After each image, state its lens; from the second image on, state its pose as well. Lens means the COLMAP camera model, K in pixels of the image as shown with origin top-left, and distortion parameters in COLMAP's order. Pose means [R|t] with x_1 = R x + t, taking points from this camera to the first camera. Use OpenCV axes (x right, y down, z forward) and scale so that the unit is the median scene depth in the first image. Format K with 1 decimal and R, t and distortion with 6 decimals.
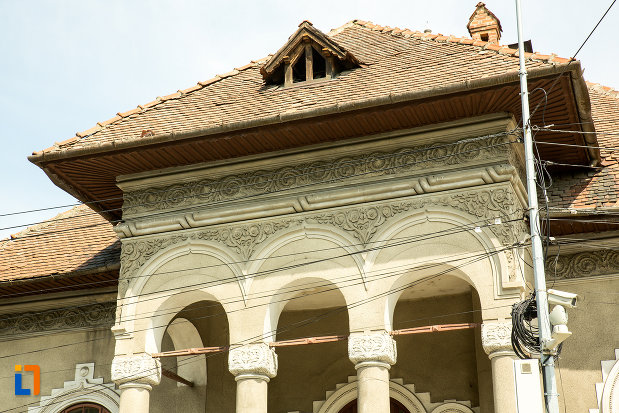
lens RADIAL K [[1045.7, 0, 313.3], [0, 1045.7, 212.0], [0, 0, 1]] dist [0.178576, 0.000000]
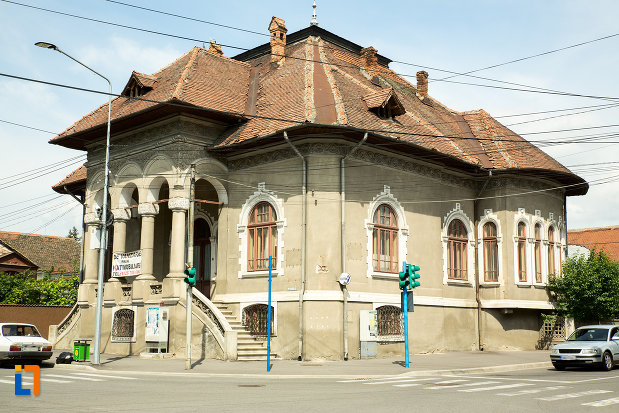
lens RADIAL K [[694.8, 0, 309.5], [0, 694.8, 204.0], [0, 0, 1]] dist [0.046543, 0.000000]
pose [[0.921650, -0.060755, -0.383237, 0.987212], [0.142503, 0.971646, 0.188669, -0.136397], [0.360909, -0.228499, 0.904175, -0.380007]]
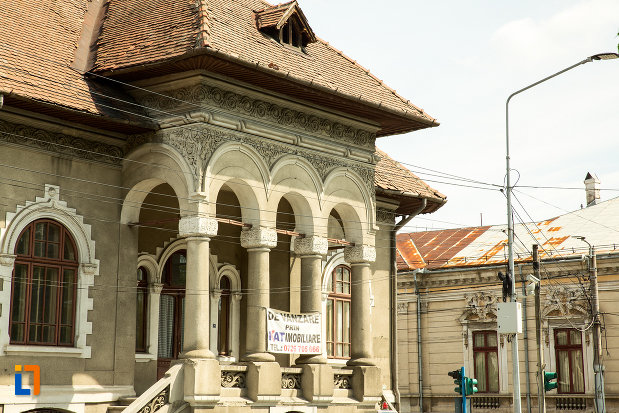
lens RADIAL K [[1238.7, 0, 315.7], [0, 1238.7, 205.4], [0, 0, 1]] dist [0.278901, 0.000000]
pose [[0.310619, 0.155201, 0.937778, -1.562712], [-0.361743, 0.931644, -0.034366, 0.123024], [-0.879009, -0.328560, 0.345529, 0.329733]]
